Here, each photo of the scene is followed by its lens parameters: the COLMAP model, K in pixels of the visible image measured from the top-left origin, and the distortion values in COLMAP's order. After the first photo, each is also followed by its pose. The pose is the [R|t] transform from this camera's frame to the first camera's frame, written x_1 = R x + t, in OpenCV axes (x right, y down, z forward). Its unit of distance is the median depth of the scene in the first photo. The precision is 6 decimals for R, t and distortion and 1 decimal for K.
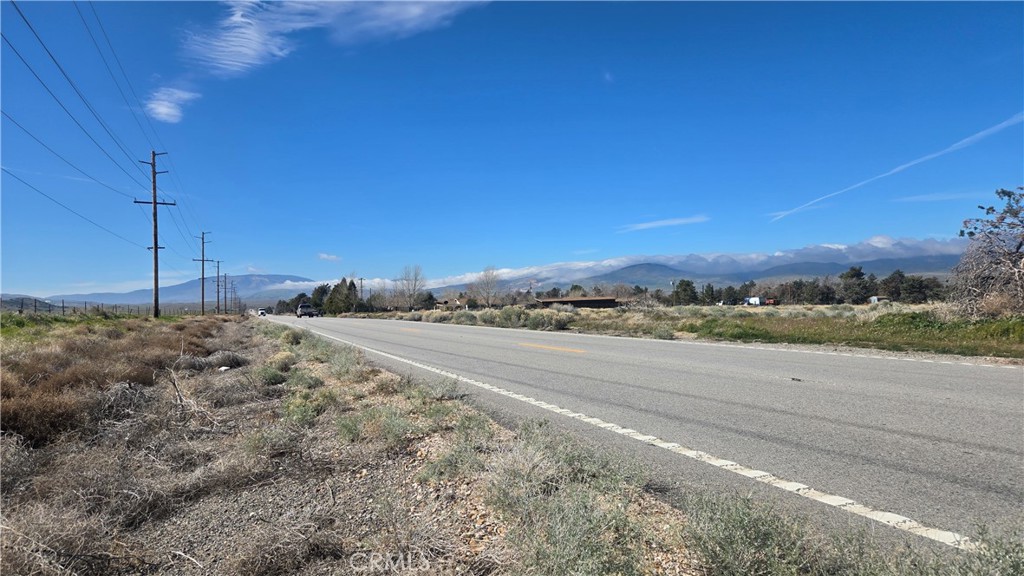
lens RADIAL K [[682.7, 0, 490.2], [0, 682.7, 279.3], [0, 0, 1]] dist [0.072011, -0.051195]
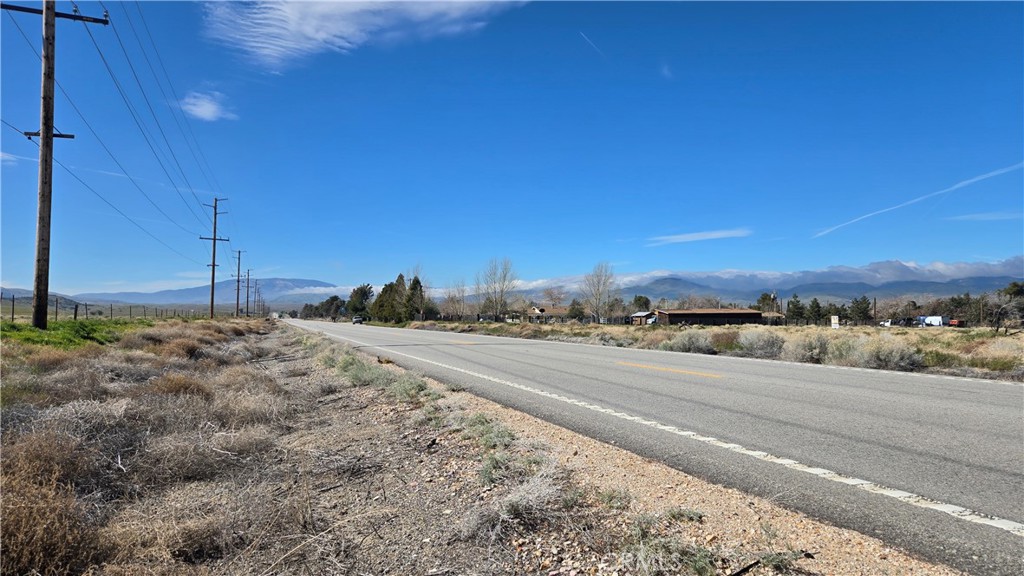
lens RADIAL K [[682.7, 0, 513.6], [0, 682.7, 284.1], [0, 0, 1]] dist [0.072011, -0.051195]
pose [[0.999571, 0.029071, 0.003632, -0.058640], [-0.029038, 0.999540, -0.008760, 0.007257], [-0.003885, 0.008650, 0.999955, 0.152606]]
